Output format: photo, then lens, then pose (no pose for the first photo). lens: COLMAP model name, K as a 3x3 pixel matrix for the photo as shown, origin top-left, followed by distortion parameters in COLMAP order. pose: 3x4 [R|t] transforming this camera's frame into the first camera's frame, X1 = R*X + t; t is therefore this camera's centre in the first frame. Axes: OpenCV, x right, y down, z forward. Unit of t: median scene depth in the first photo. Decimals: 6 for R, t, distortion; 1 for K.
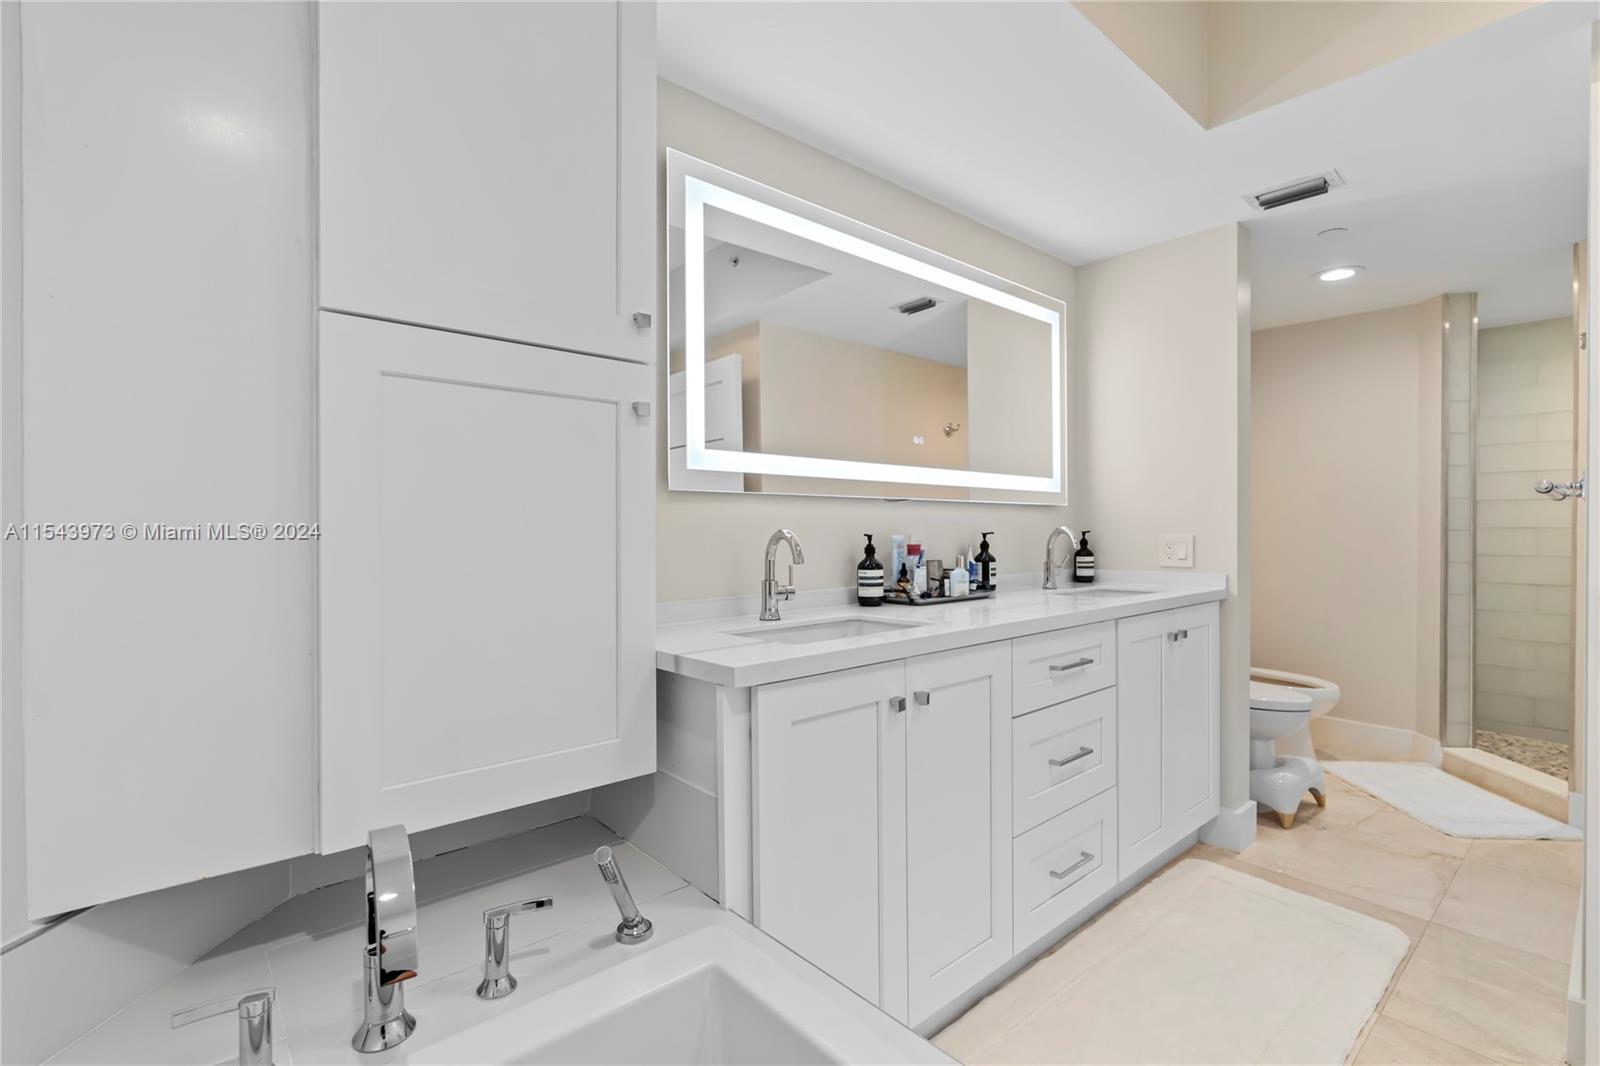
lens RADIAL K [[741.7, 0, 833.4], [0, 741.7, 533.4], [0, 0, 1]] dist [0.002255, 0.000318]
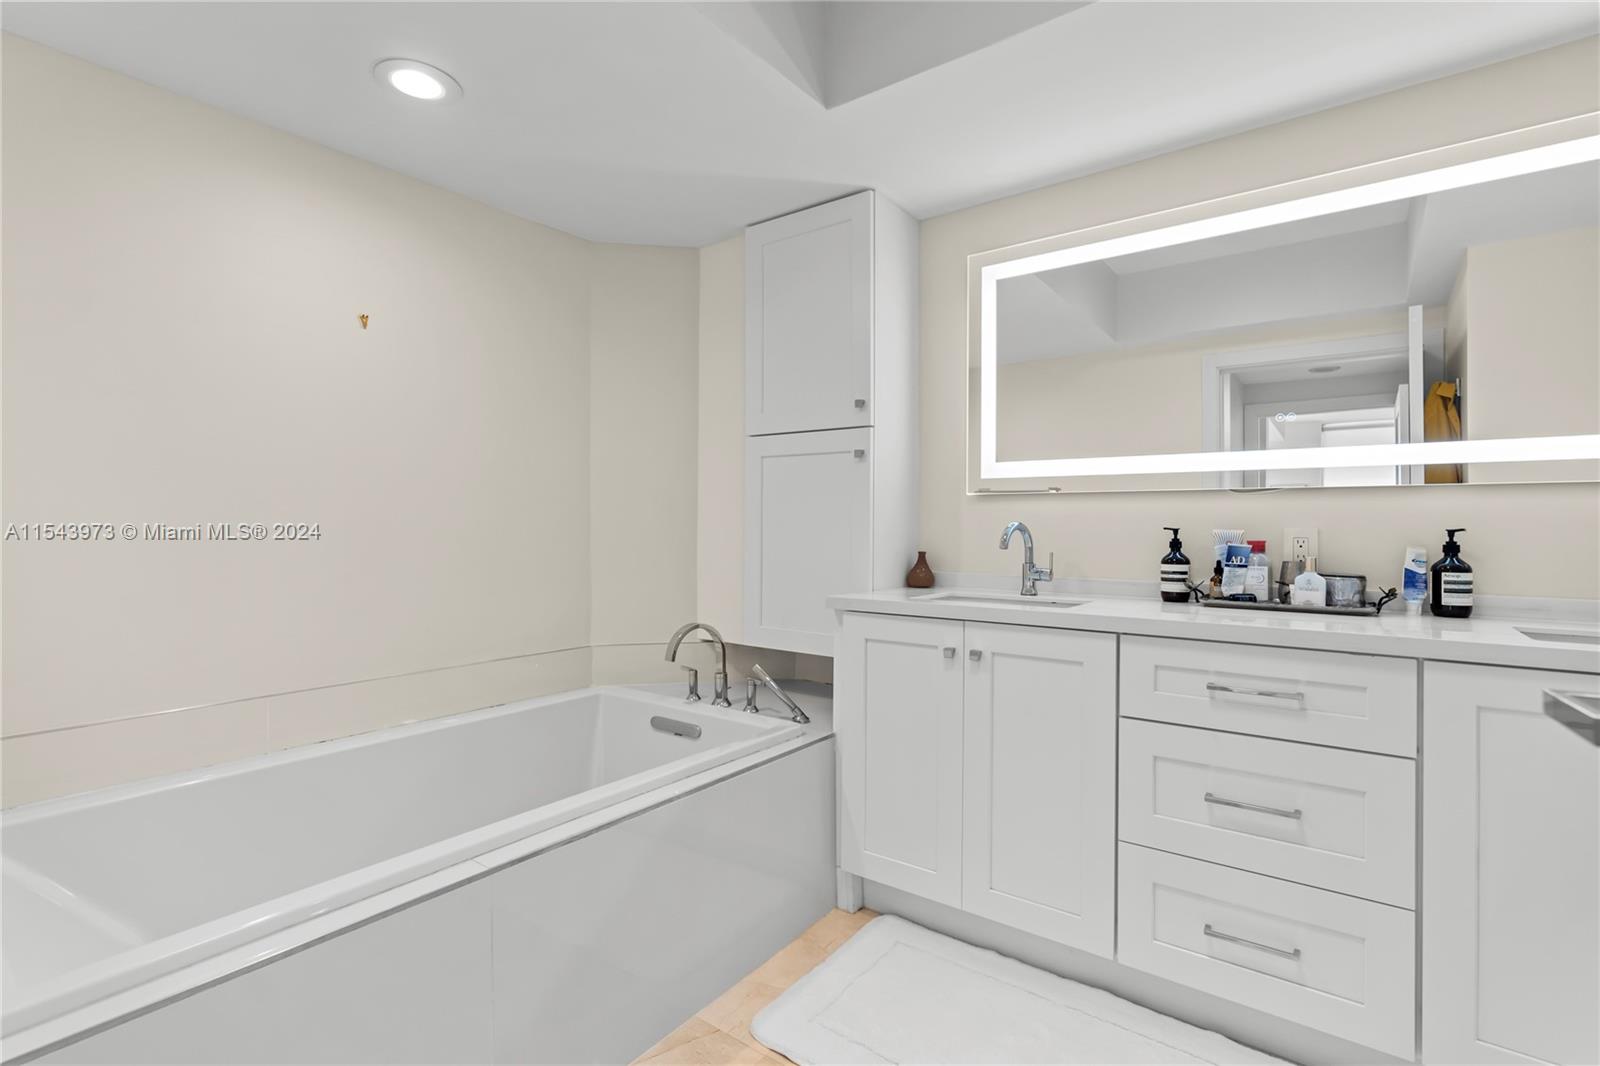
lens RADIAL K [[725.2, 0, 794.6], [0, 725.2, 544.3], [0, 0, 1]] dist [-0.004594, 0.000418]
pose [[0.174189, 0.018546, -0.984538, 0.889746], [-0.021627, 0.999653, 0.015005, 0.018921], [0.984475, 0.018679, 0.174530, 0.348534]]
